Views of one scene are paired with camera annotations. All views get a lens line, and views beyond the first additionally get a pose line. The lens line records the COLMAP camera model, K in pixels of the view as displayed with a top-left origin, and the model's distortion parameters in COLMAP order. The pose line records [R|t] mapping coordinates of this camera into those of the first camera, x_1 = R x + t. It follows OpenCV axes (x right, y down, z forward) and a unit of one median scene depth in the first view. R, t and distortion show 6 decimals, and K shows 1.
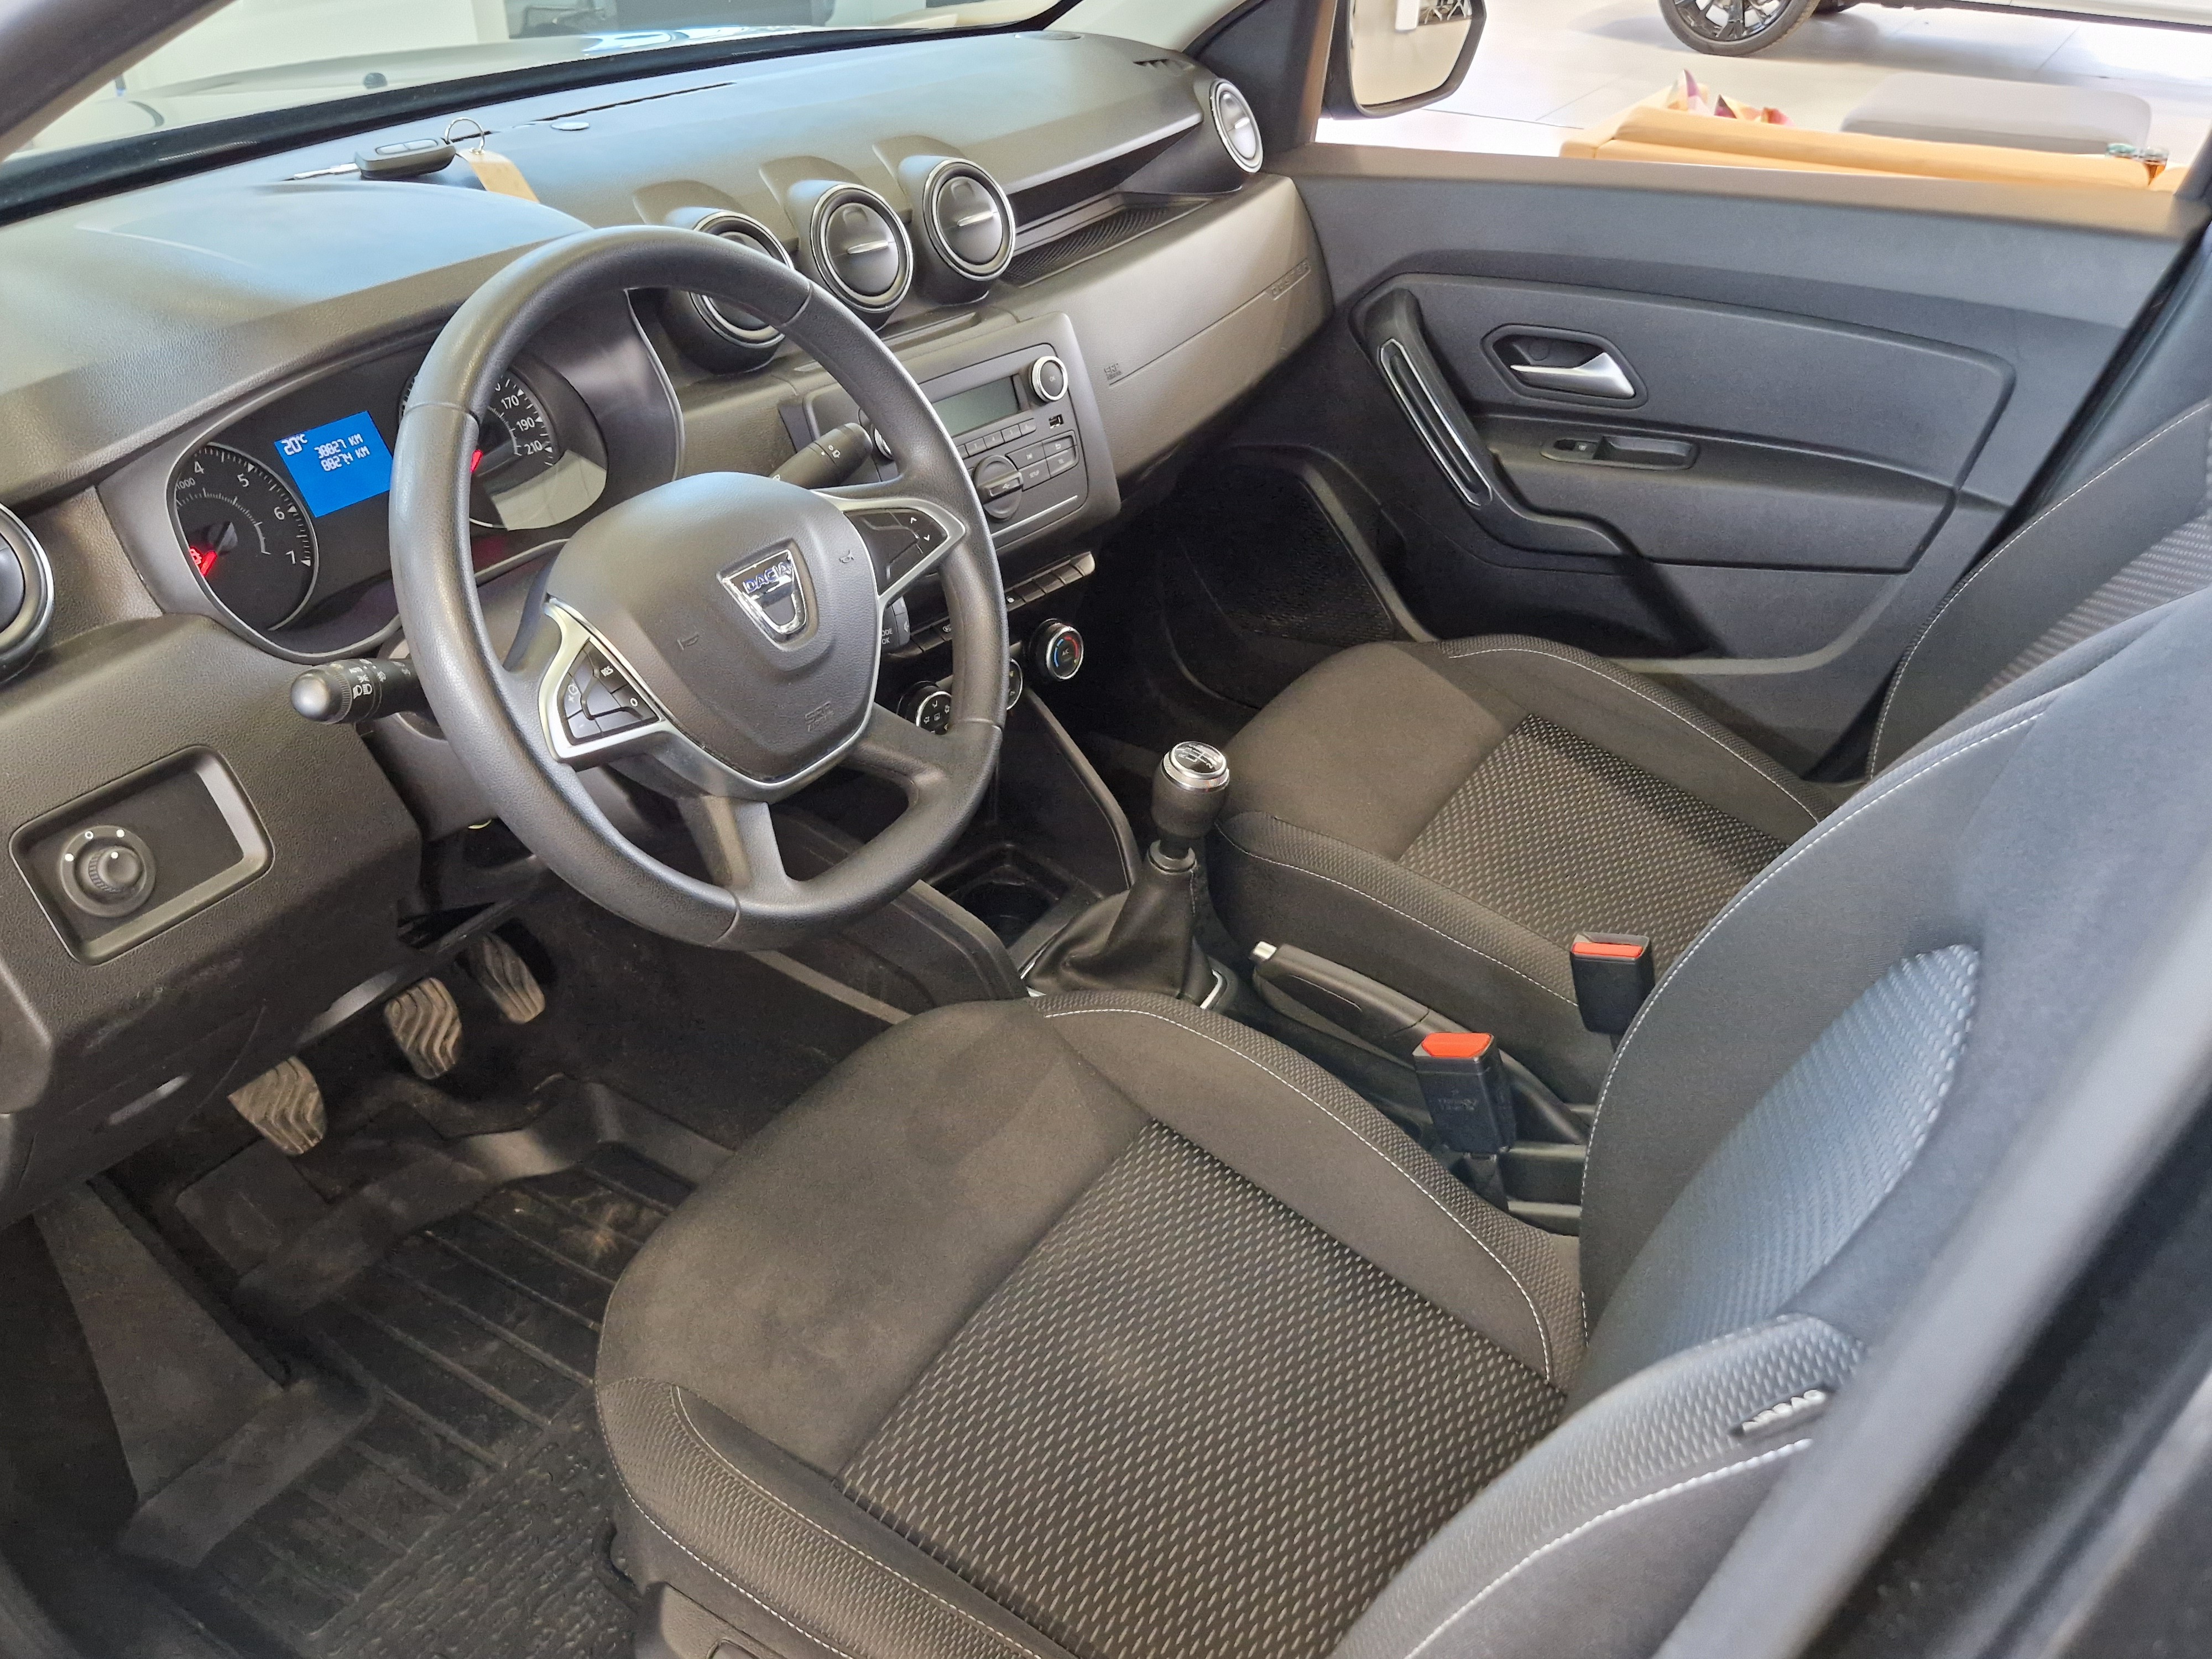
lens RADIAL K [[1815.5, 0, 1106.0], [0, 1815.5, 829.5], [0, 0, 1]] dist [0.001621, -0.006051]
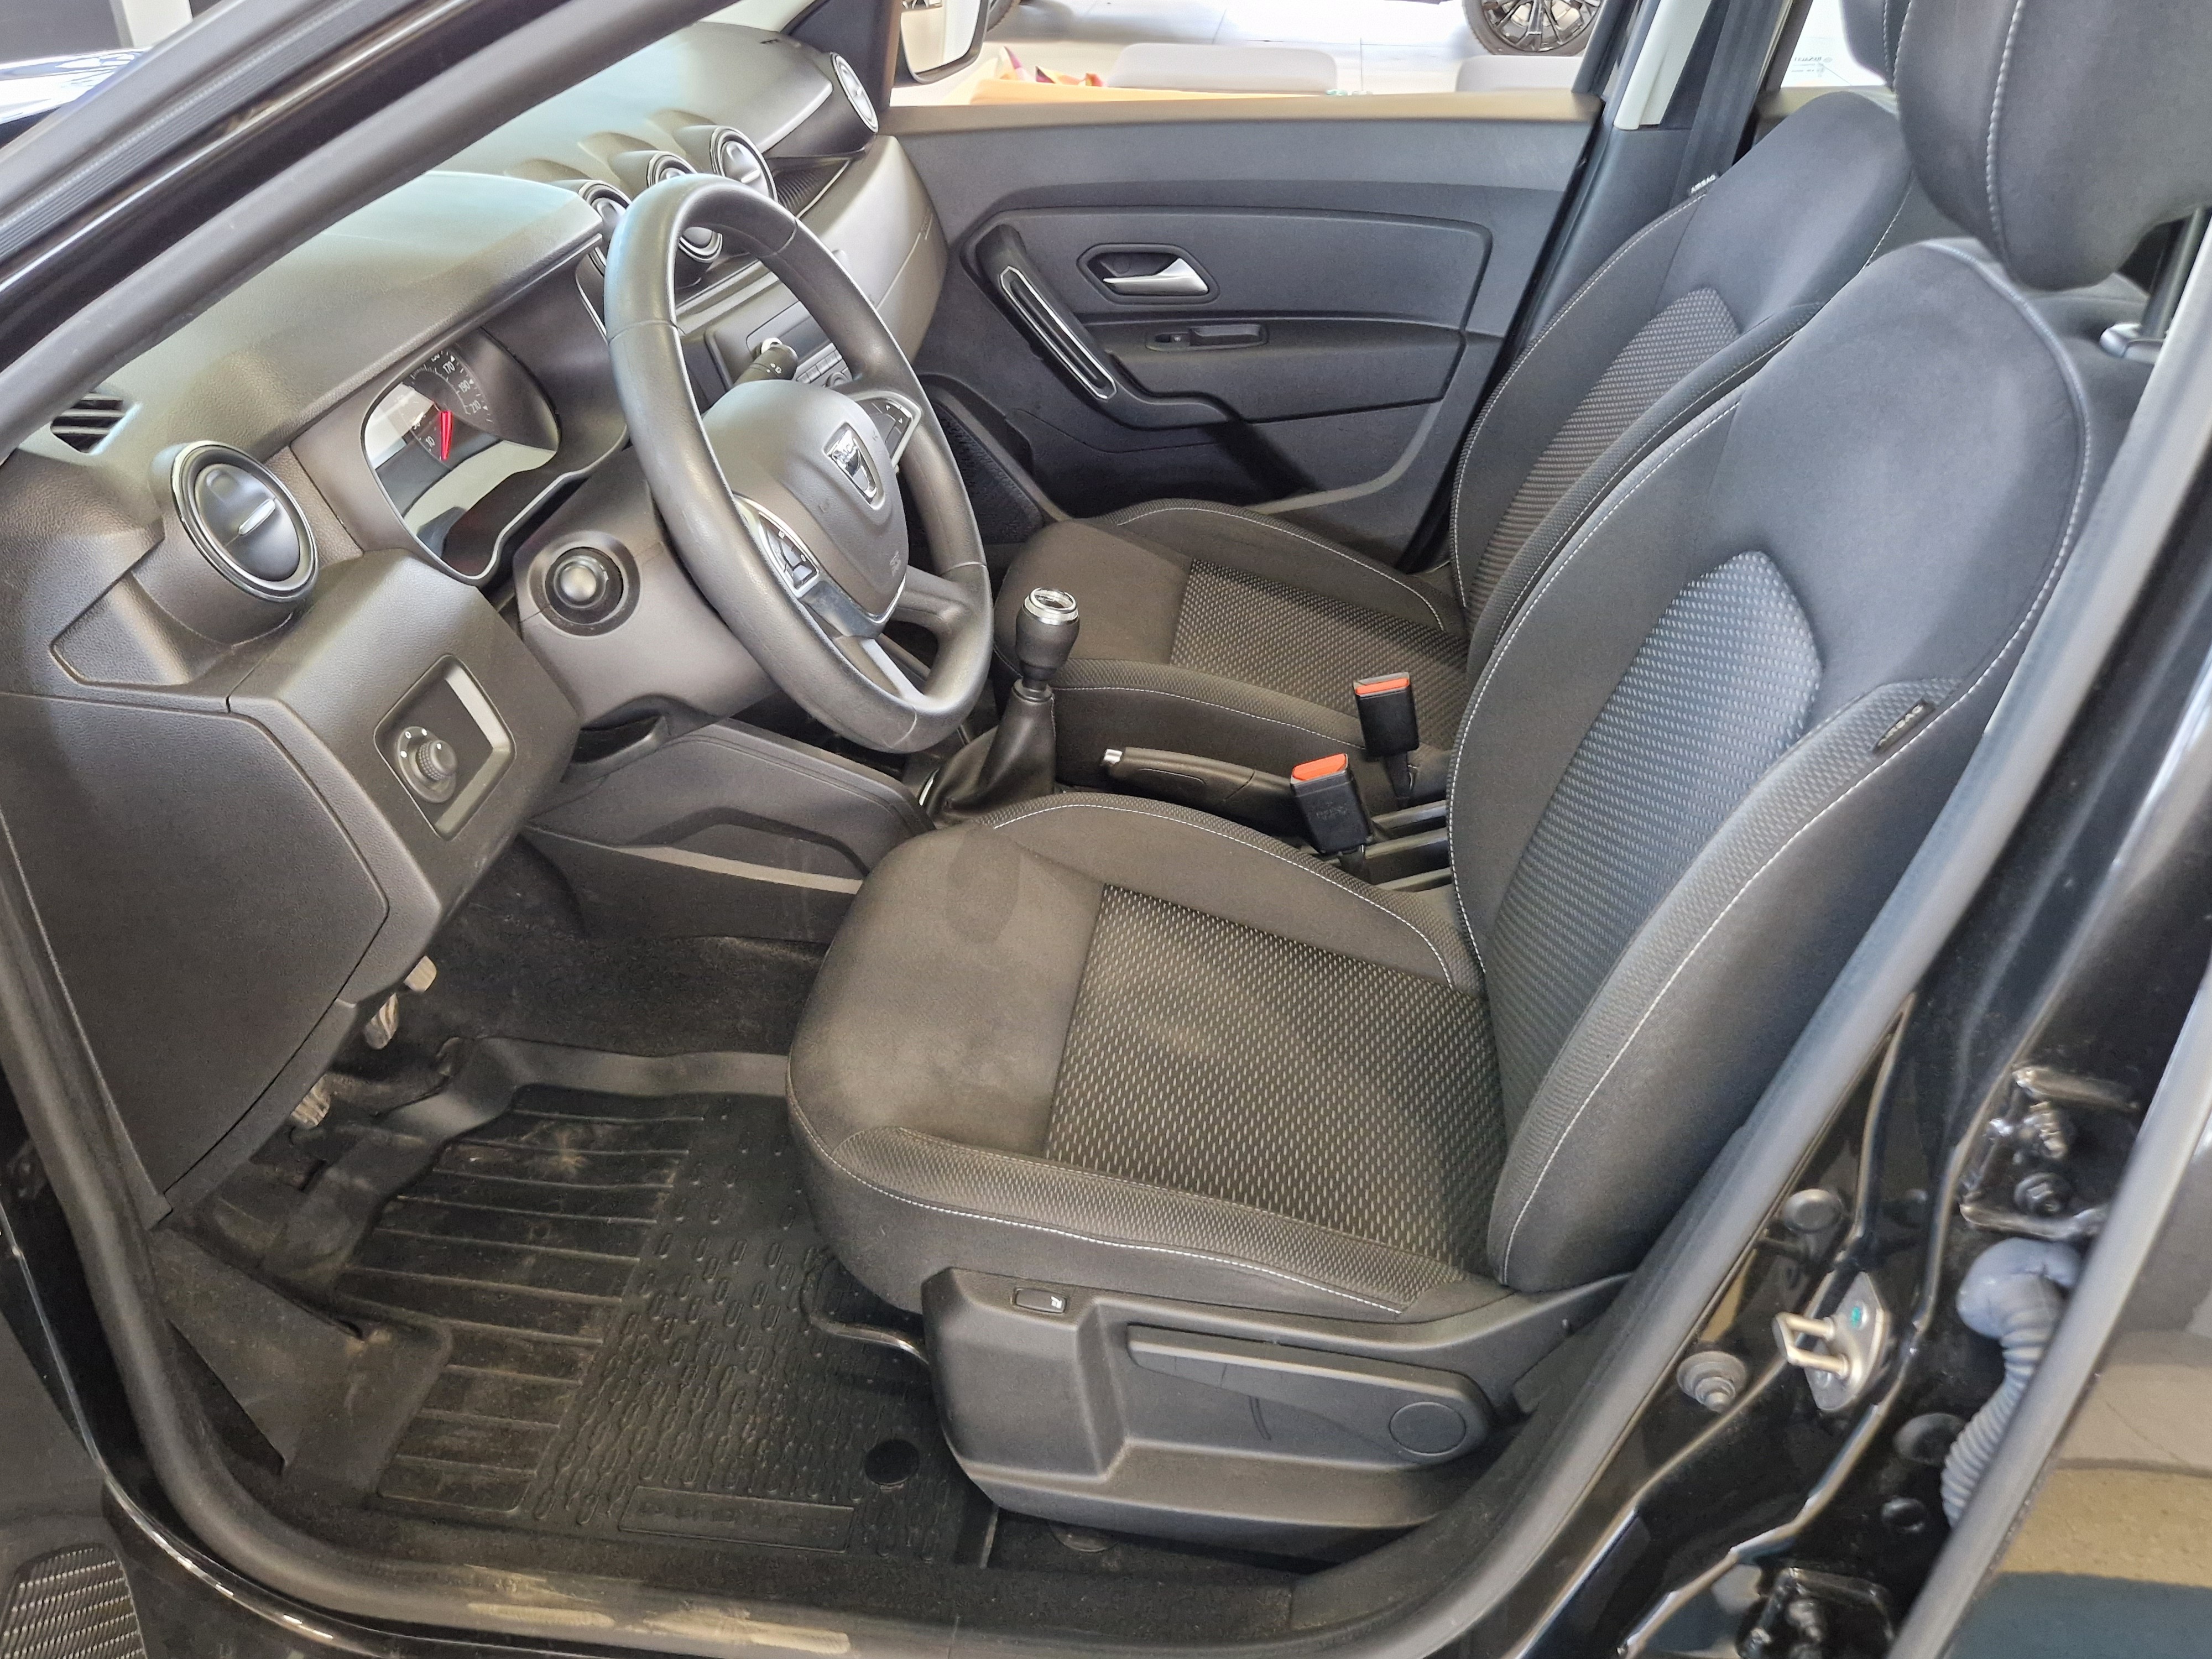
lens RADIAL K [[1815.5, 0, 1106.0], [0, 1815.5, 829.5], [0, 0, 1]] dist [0.001621, -0.006051]
pose [[0.915114, -0.211970, 0.342980, -0.282079], [0.212191, 0.976514, 0.037358, 0.056262], [-0.342843, 0.038591, 0.938600, -0.110667]]
